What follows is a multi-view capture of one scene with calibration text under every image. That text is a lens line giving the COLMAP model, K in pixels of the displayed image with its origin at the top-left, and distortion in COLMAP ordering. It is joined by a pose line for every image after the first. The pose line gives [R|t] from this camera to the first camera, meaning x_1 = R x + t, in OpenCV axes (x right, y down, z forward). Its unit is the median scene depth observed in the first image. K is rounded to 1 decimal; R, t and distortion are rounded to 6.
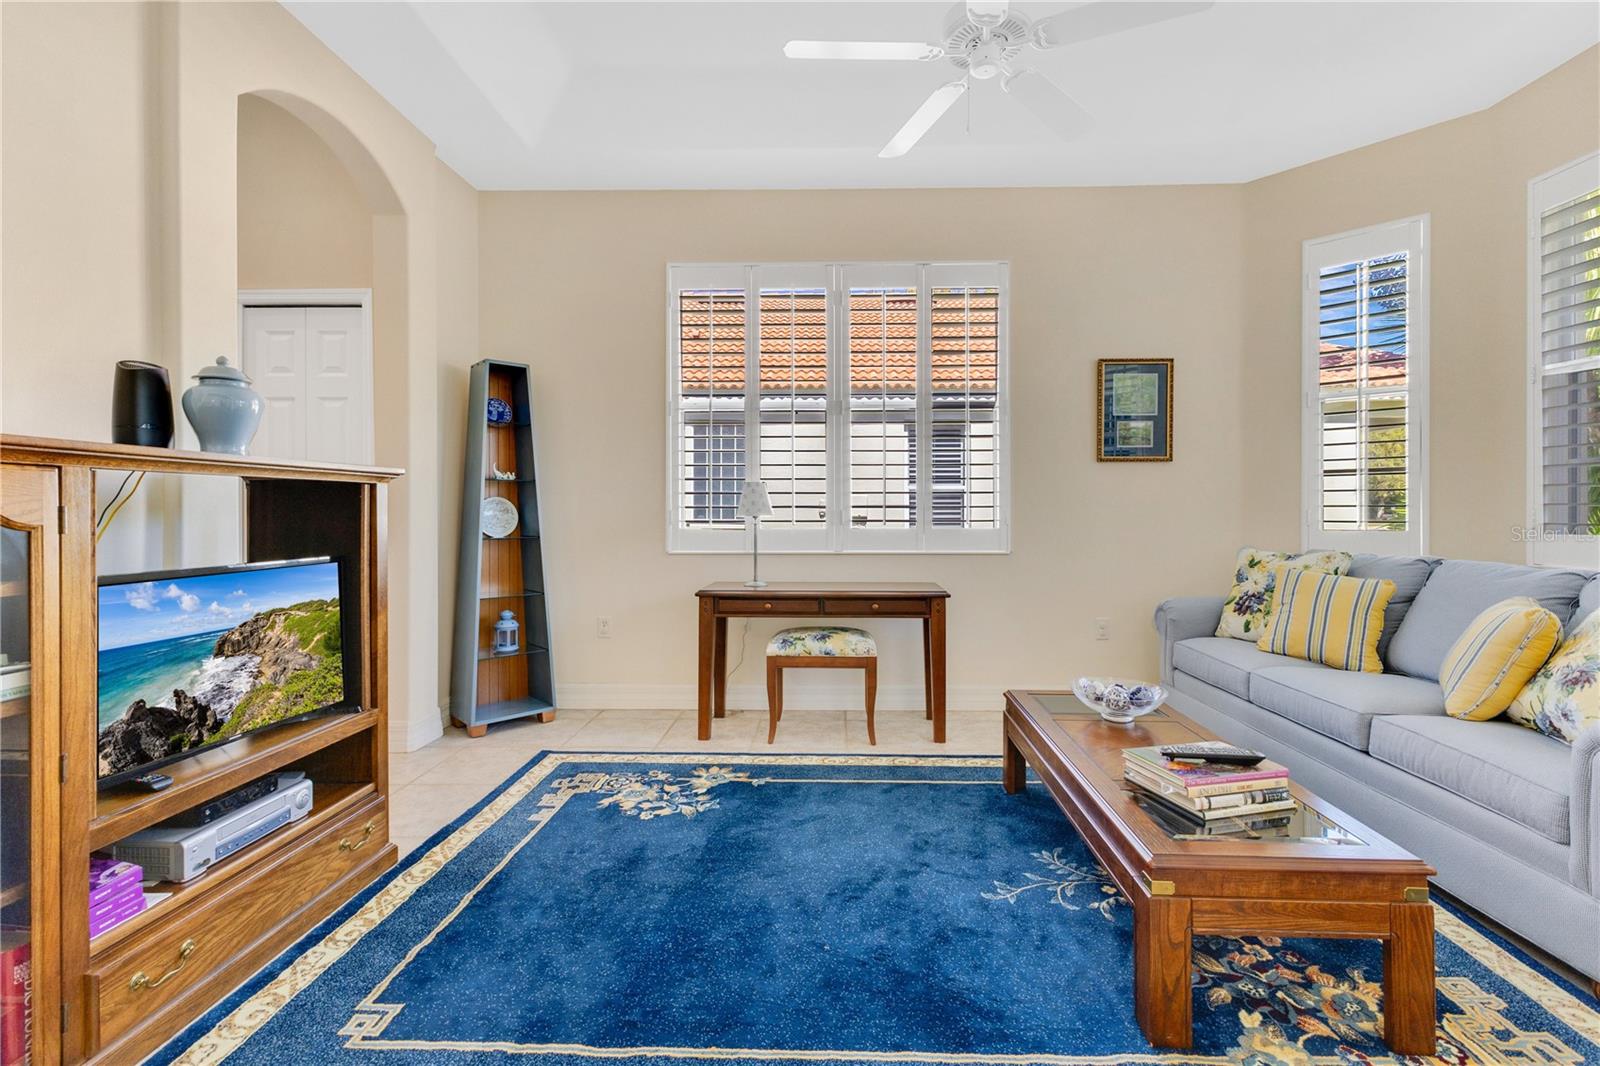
lens RADIAL K [[700.3, 0, 825.5], [0, 700.3, 519.4], [0, 0, 1]] dist [0.003269, 0.000347]
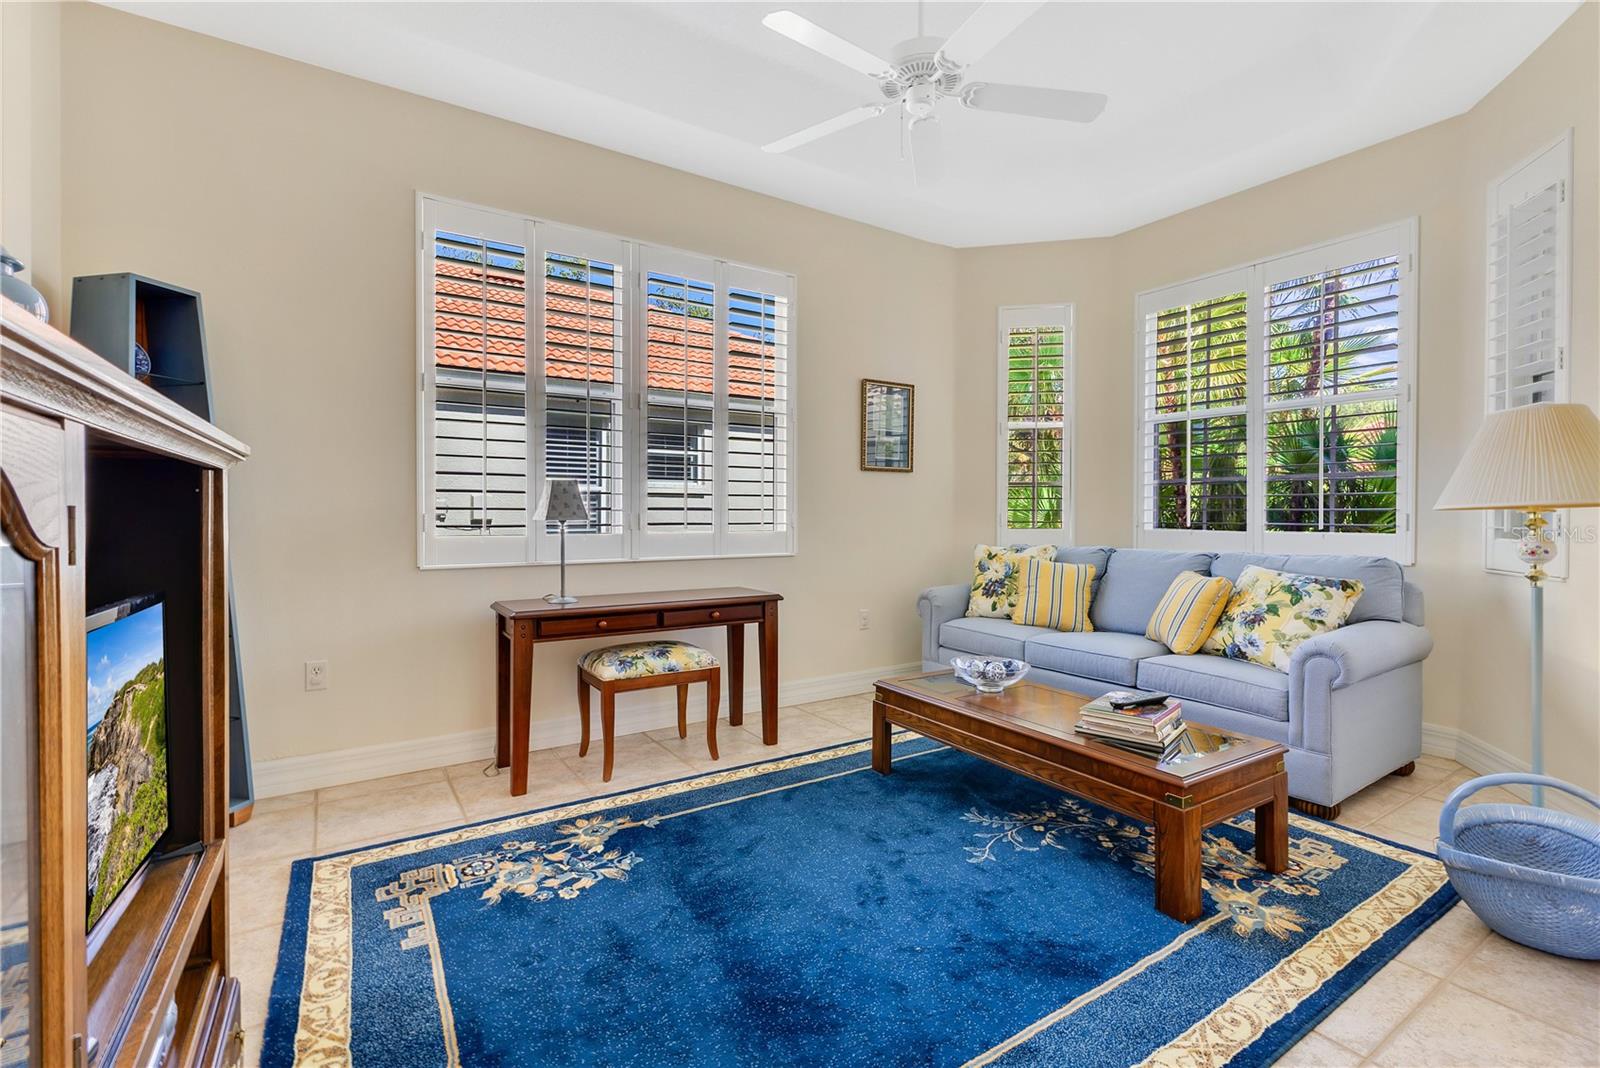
lens RADIAL K [[710.7, 0, 802.4], [0, 710.7, 529.0], [0, 0, 1]] dist [0.003926, 0.000333]
pose [[0.824657, -0.011408, 0.565519, -0.403503], [0.006654, 0.999923, 0.010468, -0.001564], [-0.565595, -0.004869, 0.824669, 0.145946]]
